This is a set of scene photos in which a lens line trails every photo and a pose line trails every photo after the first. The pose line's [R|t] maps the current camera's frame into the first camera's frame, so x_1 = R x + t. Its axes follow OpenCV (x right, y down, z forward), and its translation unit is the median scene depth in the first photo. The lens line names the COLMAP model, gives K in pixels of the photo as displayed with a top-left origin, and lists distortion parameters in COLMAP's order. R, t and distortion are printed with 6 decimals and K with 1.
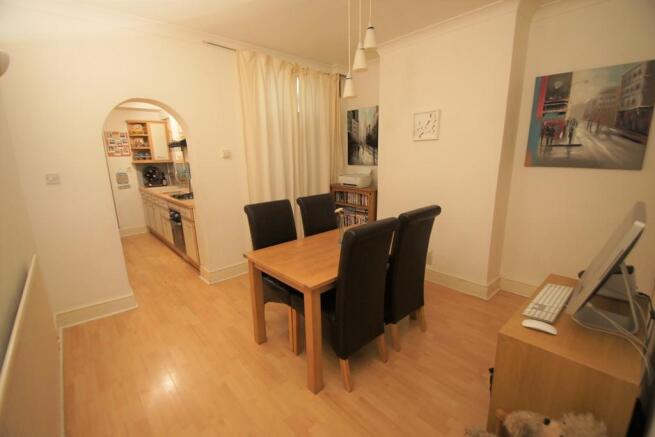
lens RADIAL K [[289.1, 0, 333.9], [0, 289.1, 223.8], [0, 0, 1]] dist [0.001078, -0.000236]
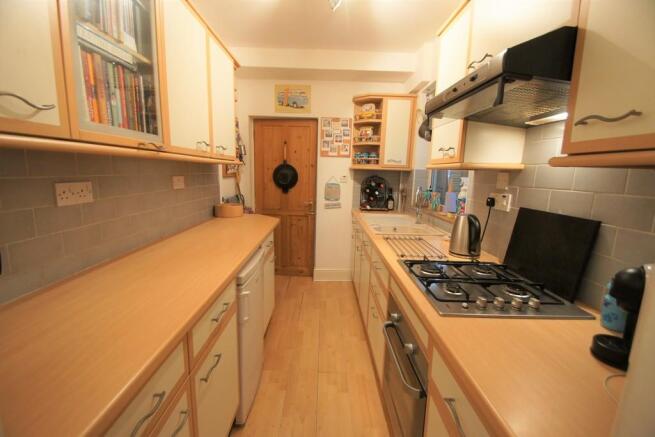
lens RADIAL K [[289.1, 0, 326.4], [0, 289.1, 219.0], [0, 0, 1]] dist [0.001078, -0.000236]
pose [[0.740981, 0.155904, -0.653177, -0.321750], [-0.190210, 0.981569, 0.018508, -0.108696], [0.644024, 0.110527, 0.756979, 0.522049]]
